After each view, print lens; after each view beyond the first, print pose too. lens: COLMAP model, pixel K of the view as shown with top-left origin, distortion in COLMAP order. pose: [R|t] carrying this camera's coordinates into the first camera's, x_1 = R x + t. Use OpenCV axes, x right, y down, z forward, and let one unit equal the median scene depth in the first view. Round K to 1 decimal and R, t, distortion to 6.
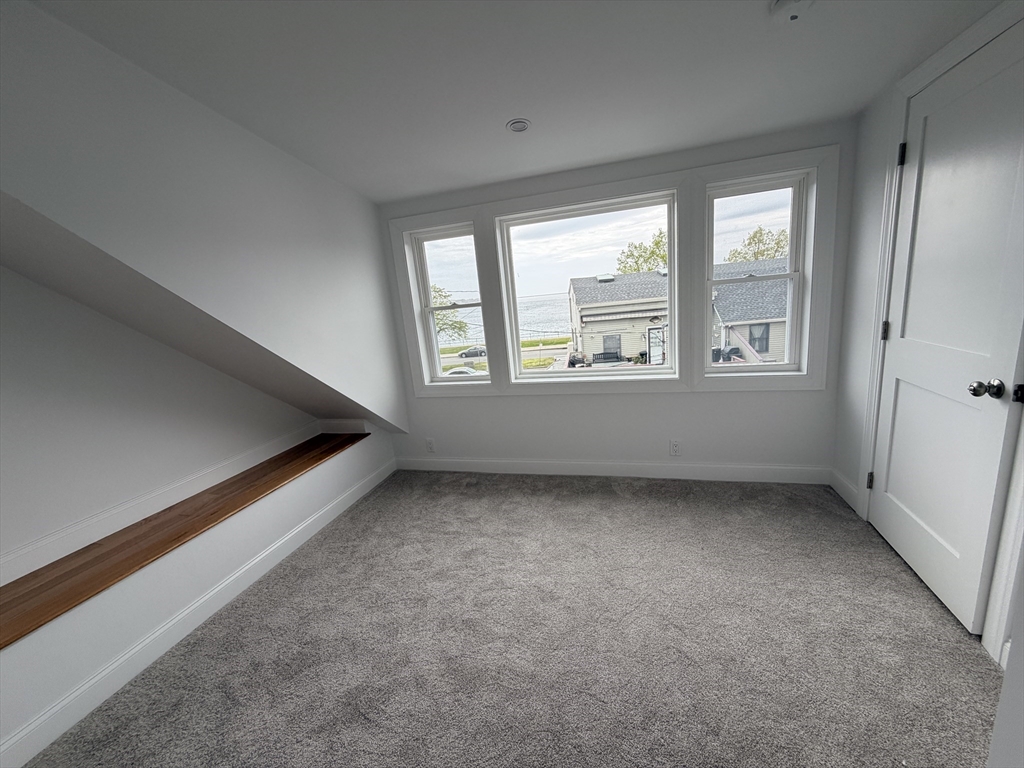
lens RADIAL K [[405.5, 0, 509.3], [0, 405.5, 385.5], [0, 0, 1]] dist [-0.001461, 0.000336]
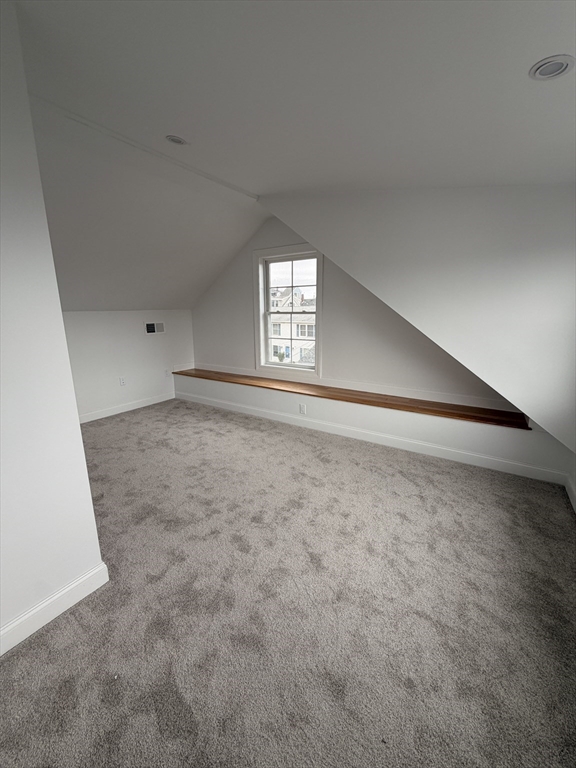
lens RADIAL K [[304.1, 0, 286.8], [0, 304.1, 382.4], [0, 0, 1]] dist [-0.001461, 0.000336]
pose [[-0.289249, 0.297644, -0.909804, 0.550205], [-0.177225, 0.917349, 0.356457, -0.169004], [0.940705, 0.264345, -0.212593, 0.578699]]
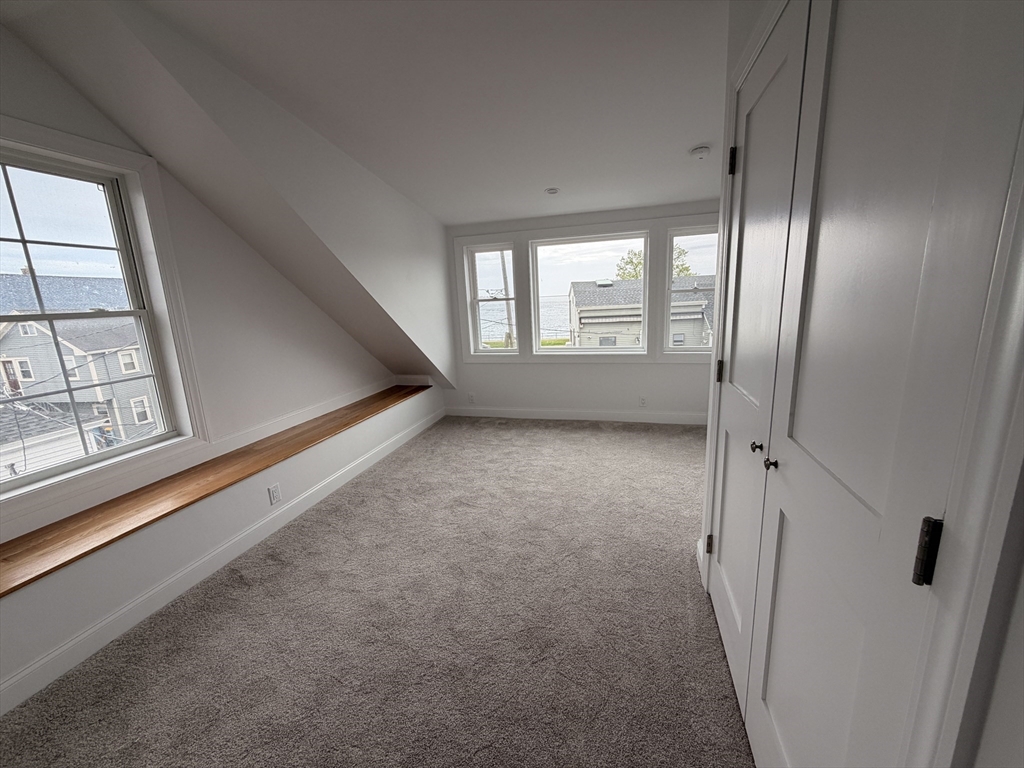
lens RADIAL K [[405.5, 0, 509.3], [0, 405.5, 385.5], [0, 0, 1]] dist [-0.001461, 0.000336]
pose [[0.998905, 0.045127, 0.012333, -0.096274], [-0.045129, 0.998981, -0.000077, 0.112716], [-0.012324, -0.000479, 0.999924, -0.458308]]
